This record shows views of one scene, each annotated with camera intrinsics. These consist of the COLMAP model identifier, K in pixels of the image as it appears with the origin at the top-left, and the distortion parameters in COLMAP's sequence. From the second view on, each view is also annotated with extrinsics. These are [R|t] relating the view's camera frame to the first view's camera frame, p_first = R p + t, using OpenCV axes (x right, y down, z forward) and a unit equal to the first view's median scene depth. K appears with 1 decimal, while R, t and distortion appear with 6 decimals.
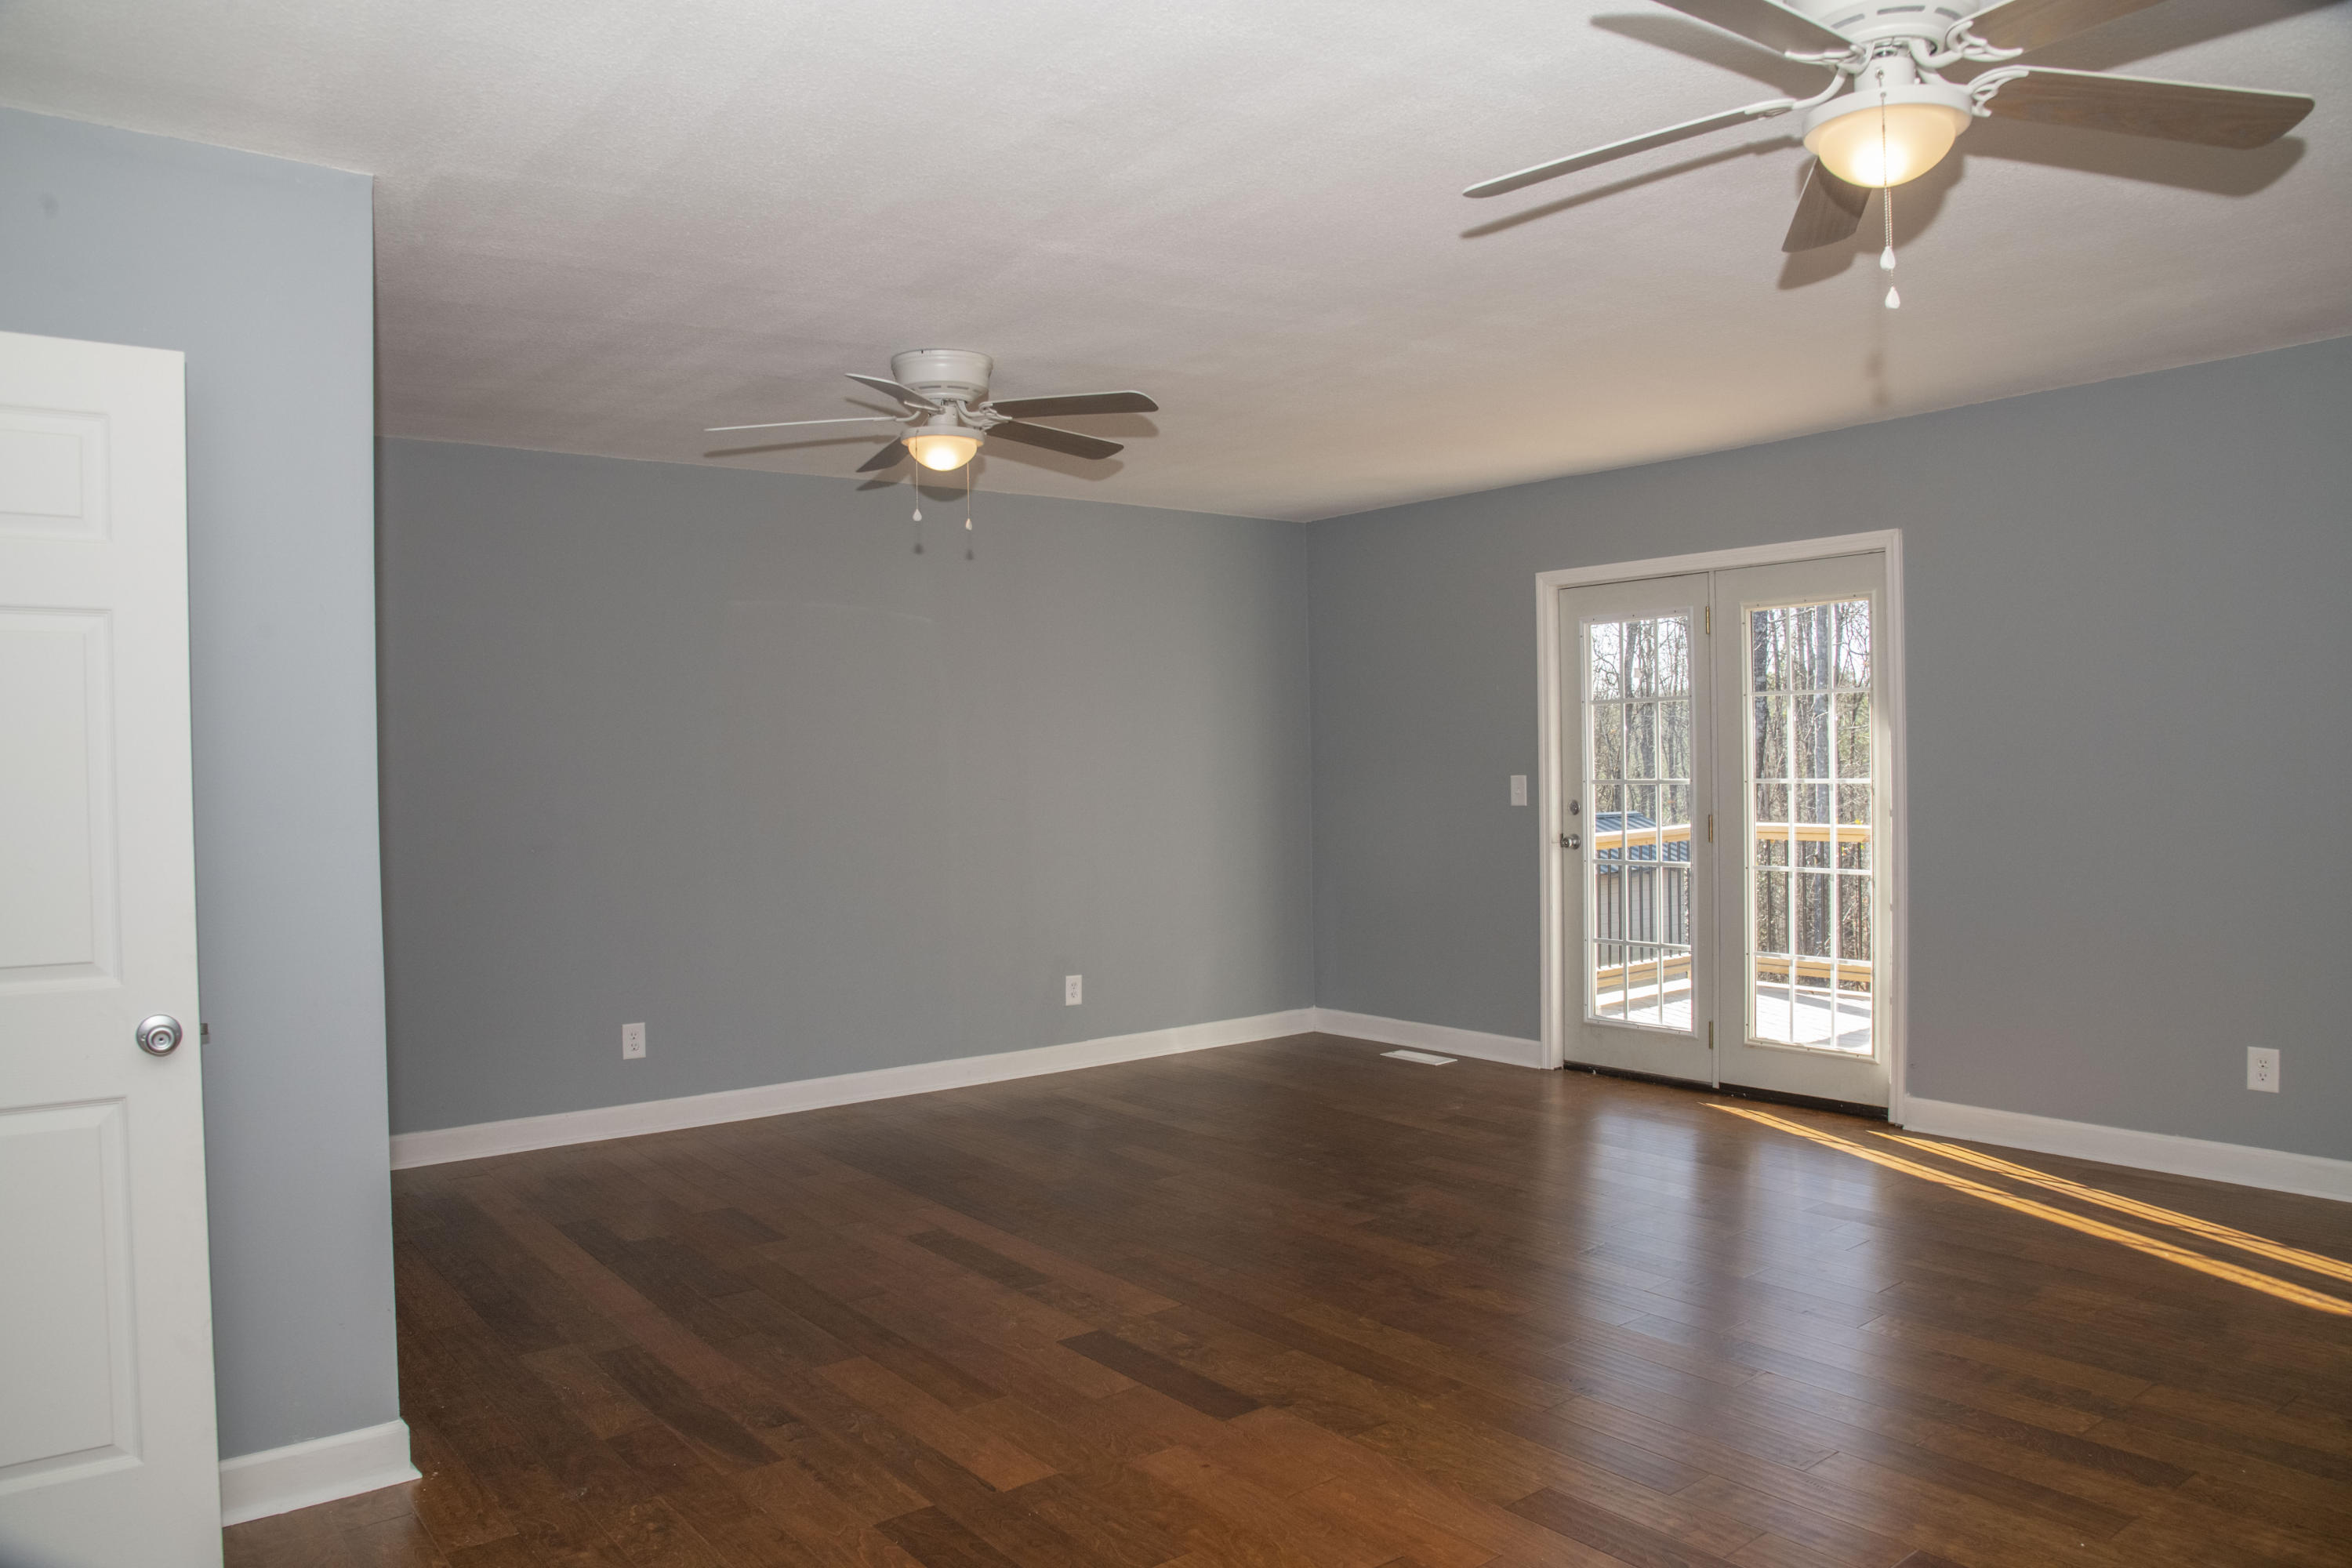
lens RADIAL K [[1613.6, 0, 1192.1], [0, 1613.6, 796.7], [0, 0, 1]] dist [-0.095581, 0.027838]
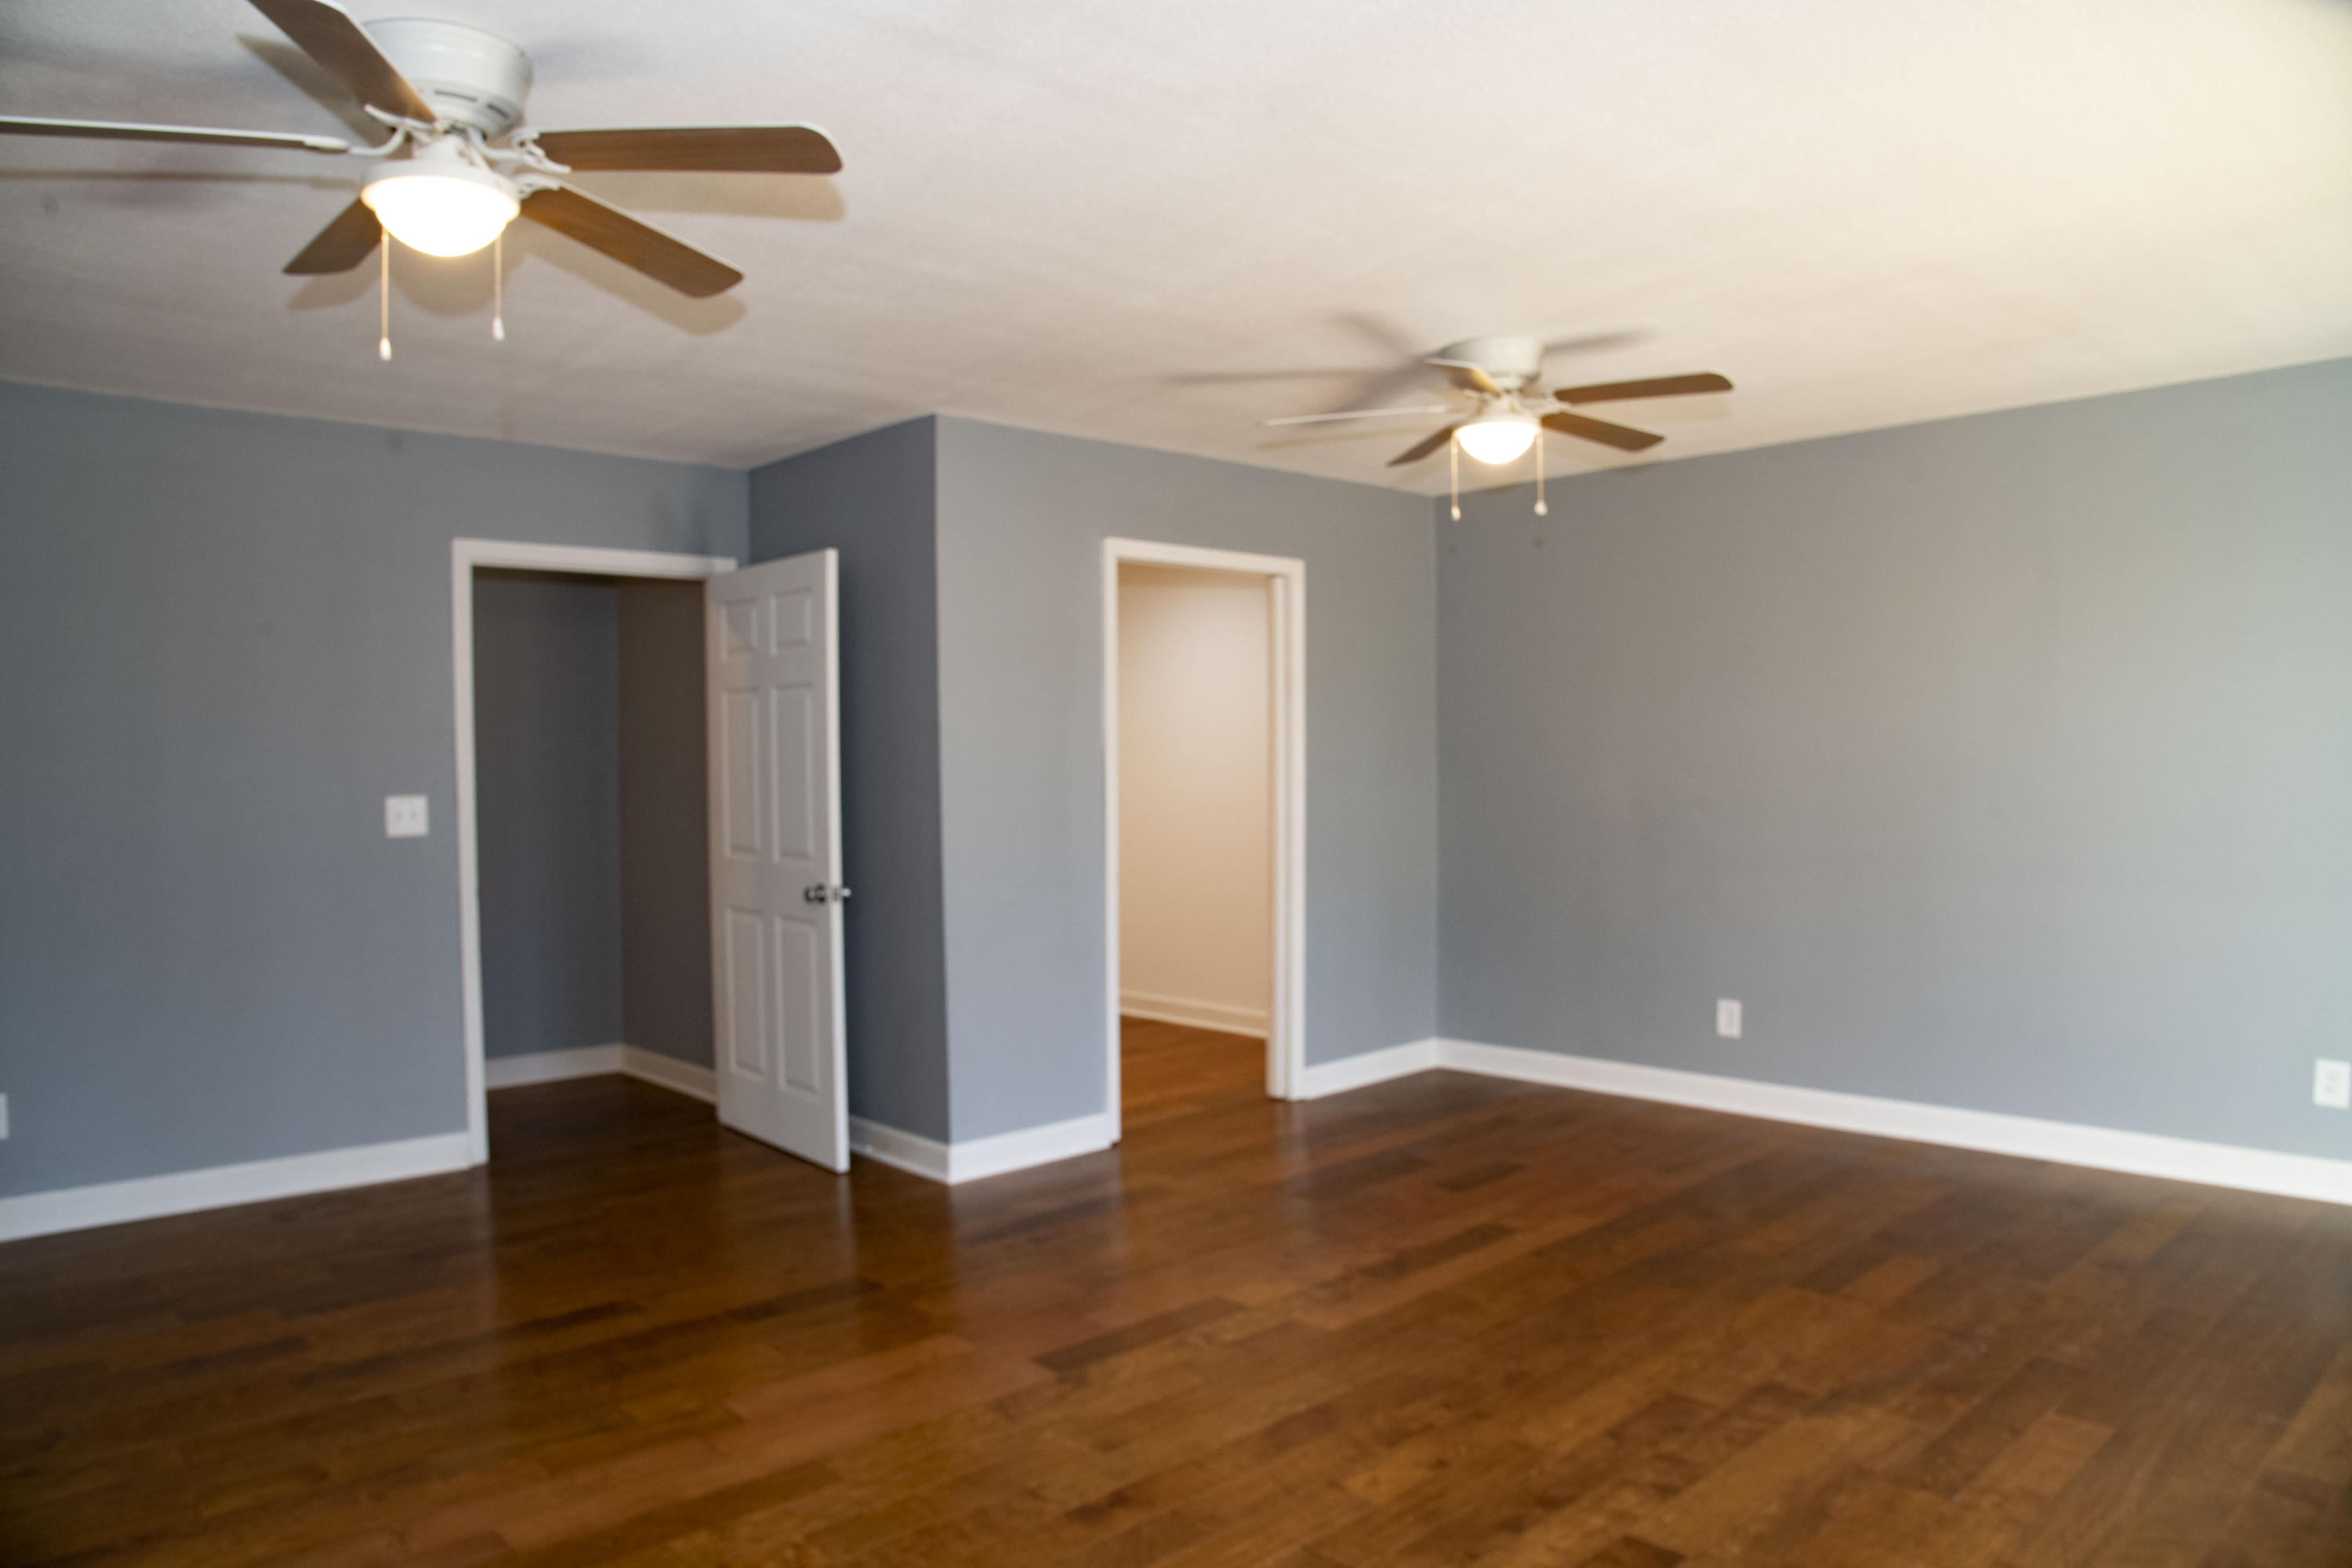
lens RADIAL K [[1613.6, 0, 1192.1], [0, 1613.6, 796.7], [0, 0, 1]] dist [-0.095581, 0.027838]
pose [[0.079631, 0.036926, -0.996140, 0.963898], [-0.006329, 0.999312, 0.036538, -0.034977], [0.996804, 0.003395, 0.079810, 0.882666]]
